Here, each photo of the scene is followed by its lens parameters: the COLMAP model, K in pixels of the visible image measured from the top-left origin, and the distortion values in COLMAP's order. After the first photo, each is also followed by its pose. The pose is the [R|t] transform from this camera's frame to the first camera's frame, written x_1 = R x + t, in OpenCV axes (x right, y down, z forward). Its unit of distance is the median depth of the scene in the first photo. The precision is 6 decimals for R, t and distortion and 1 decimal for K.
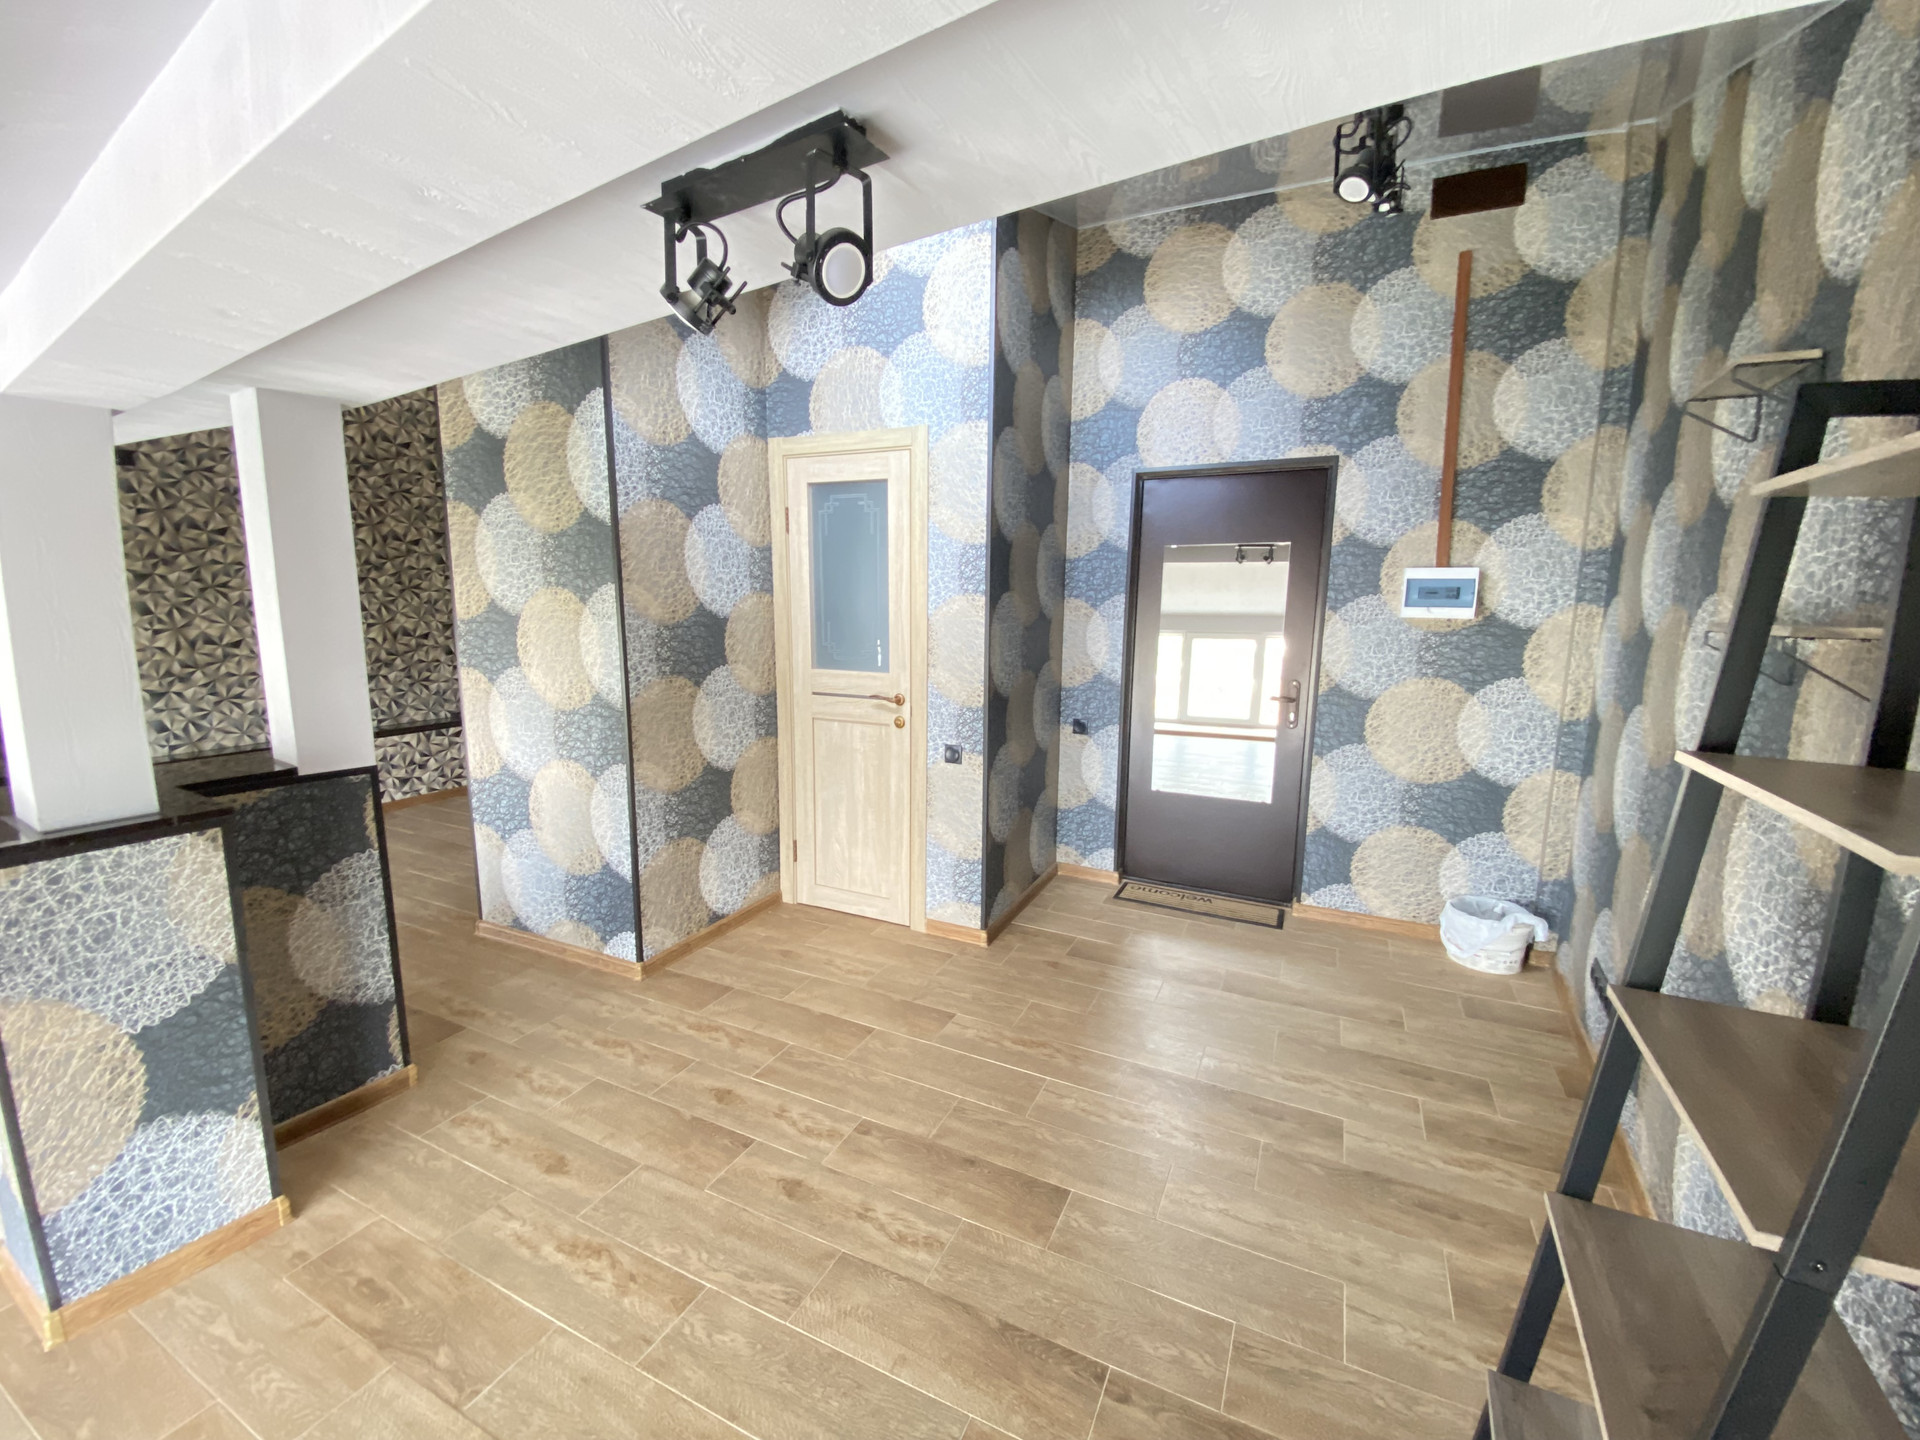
lens RADIAL K [[778.3, 0, 958.7], [0, 778.3, 728.2], [0, 0, 1]] dist [0.021645, -0.020433]
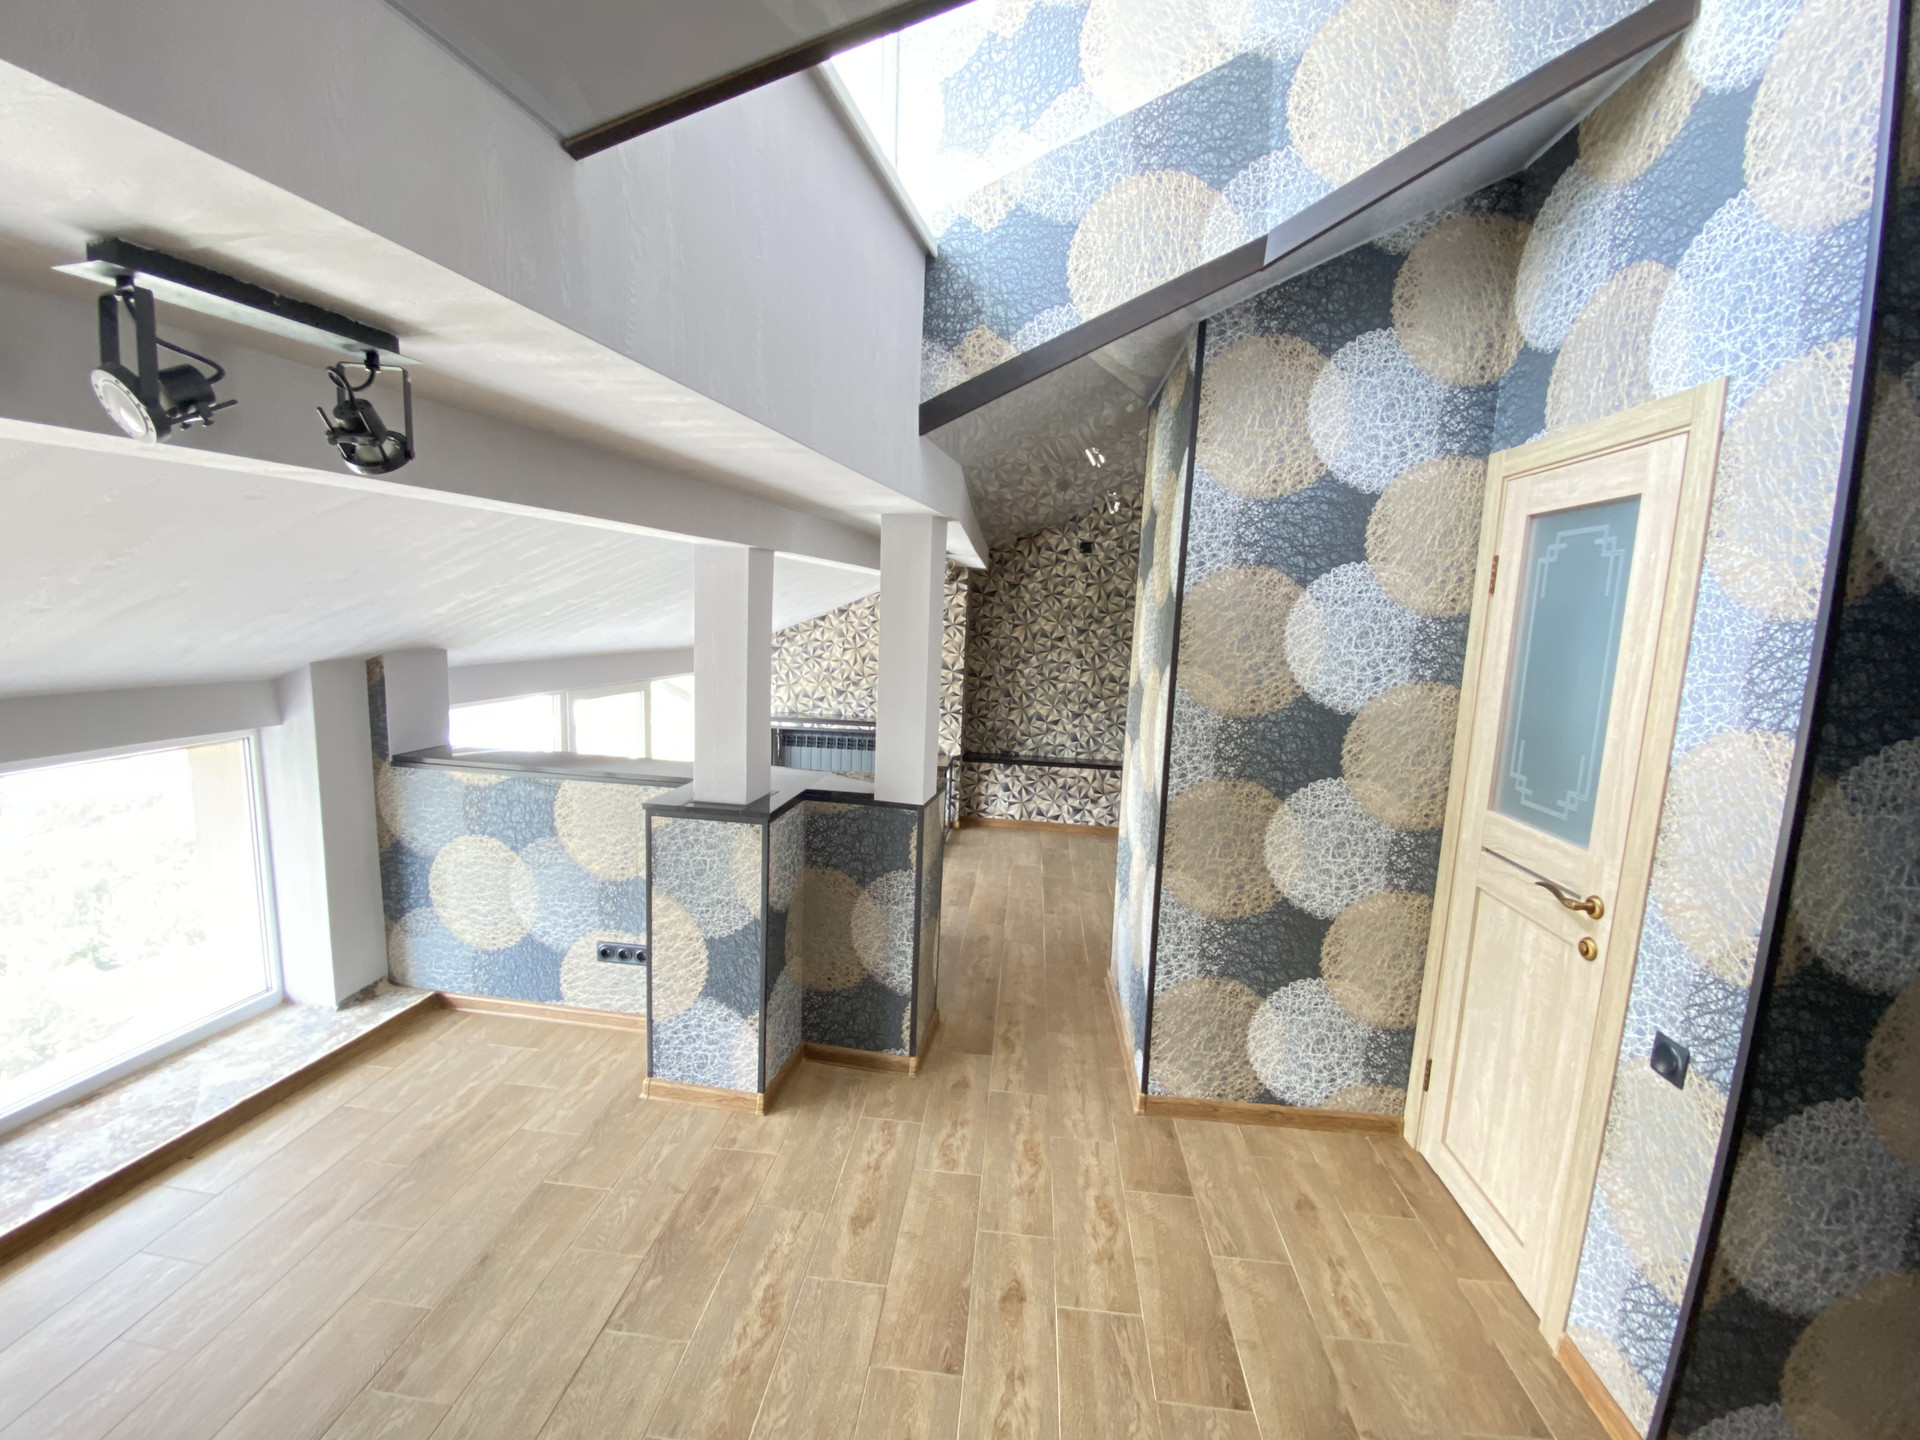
lens RADIAL K [[778.3, 0, 951.6], [0, 778.3, 718.8], [0, 0, 1]] dist [0.021645, -0.020433]
pose [[0.338386, 0.129322, -0.932079, 0.265632], [-0.186417, 0.980093, 0.068306, -0.122628], [0.922358, 0.150641, 0.355757, 0.411654]]
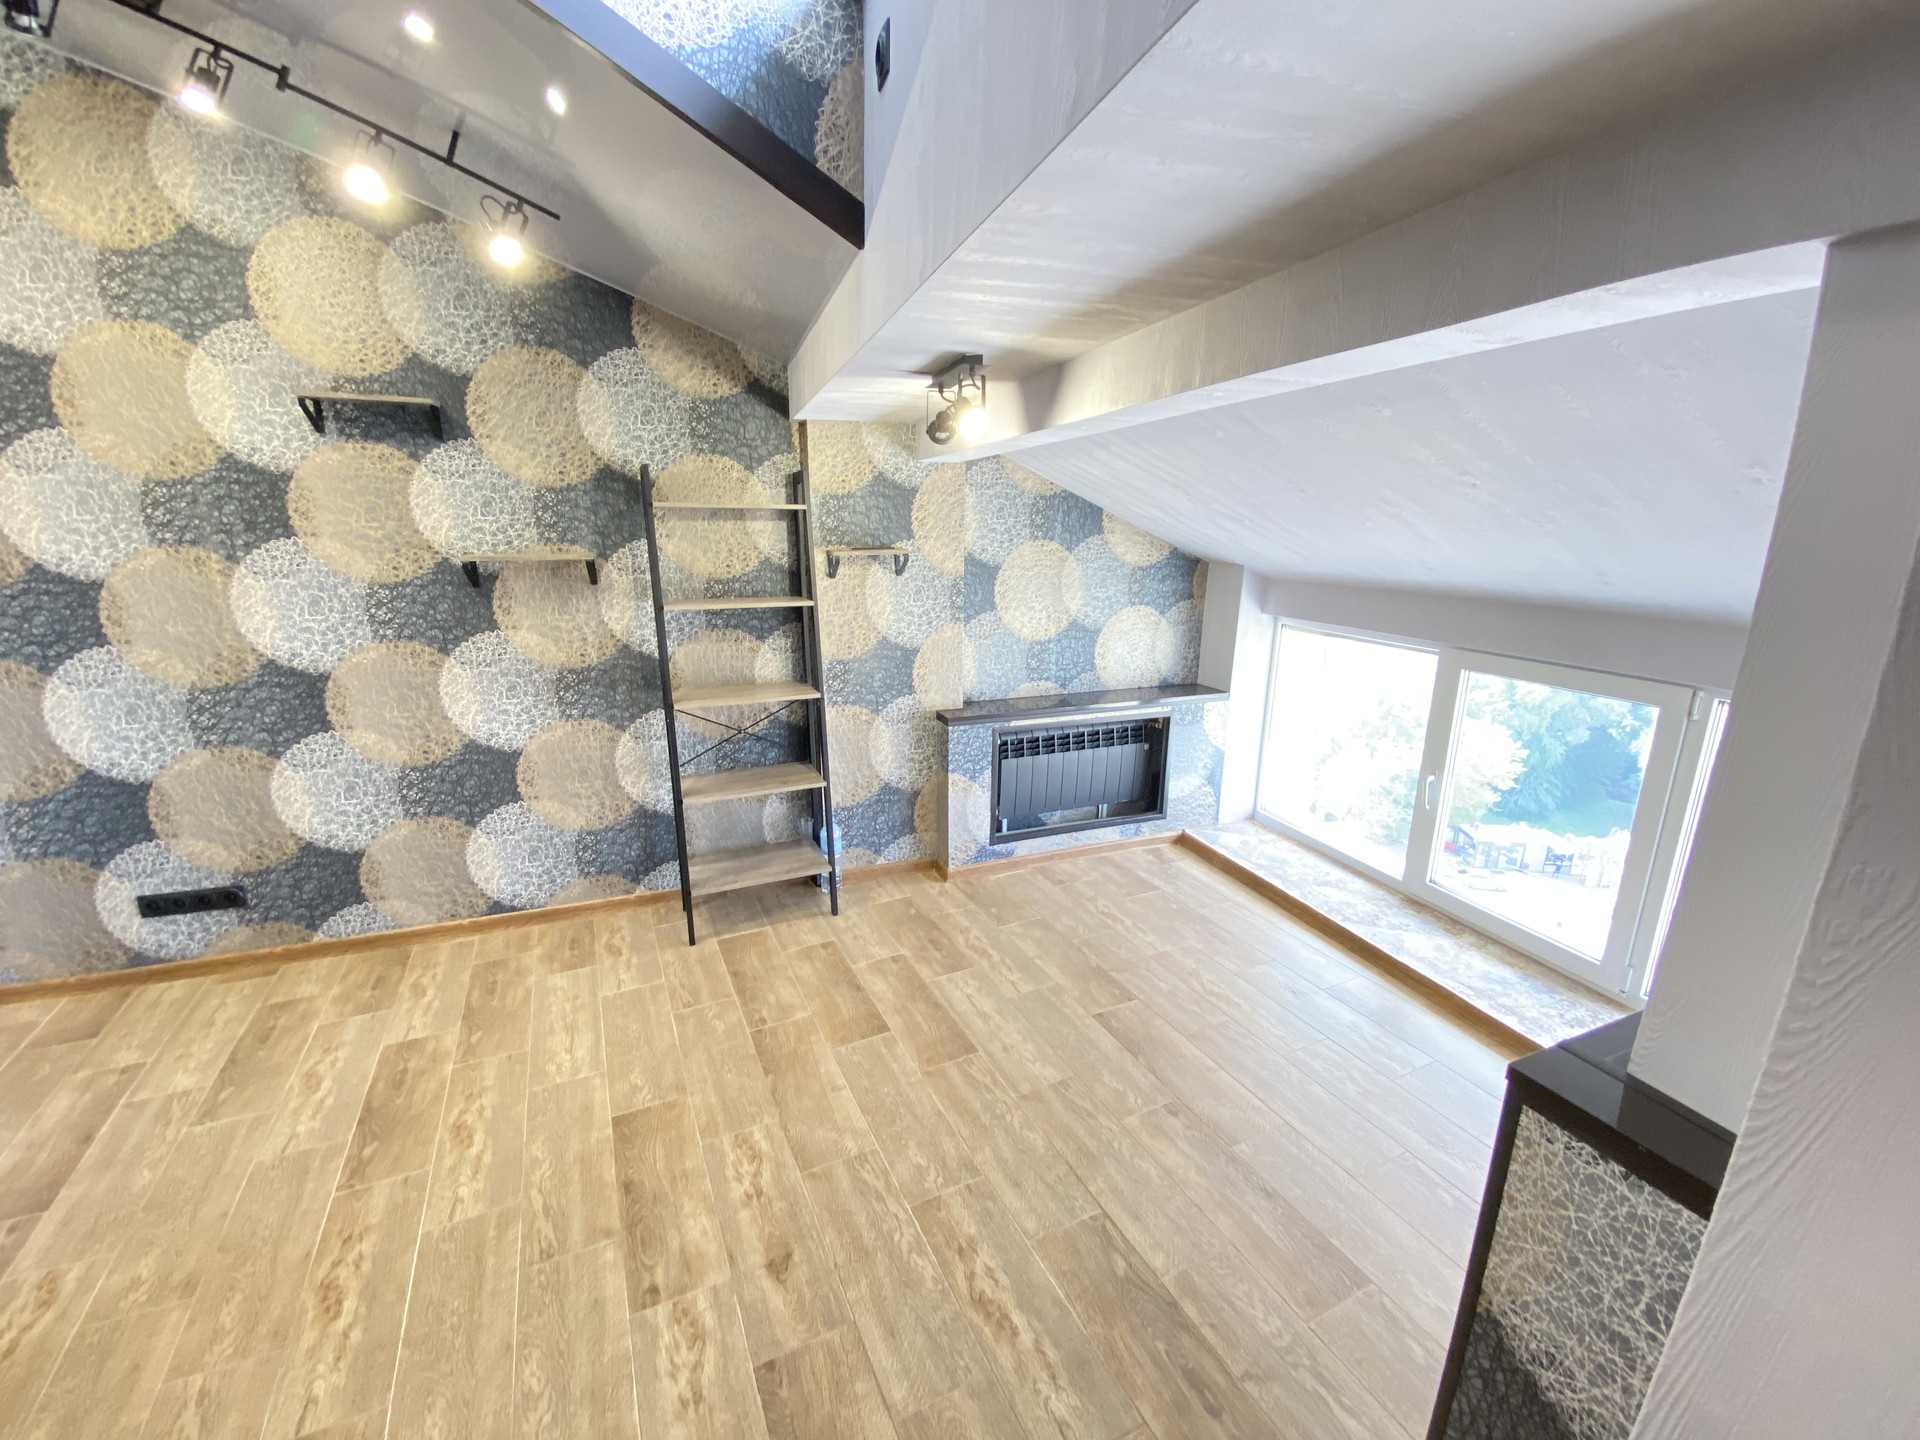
lens RADIAL K [[778.3, 0, 949.5], [0, 778.3, 726.7], [0, 0, 1]] dist [0.021645, -0.020433]
pose [[-0.780798, -0.180338, 0.598191, -0.482588], [0.083881, 0.918512, 0.386394, -0.177098], [-0.619127, 0.351873, -0.702045, 0.801846]]
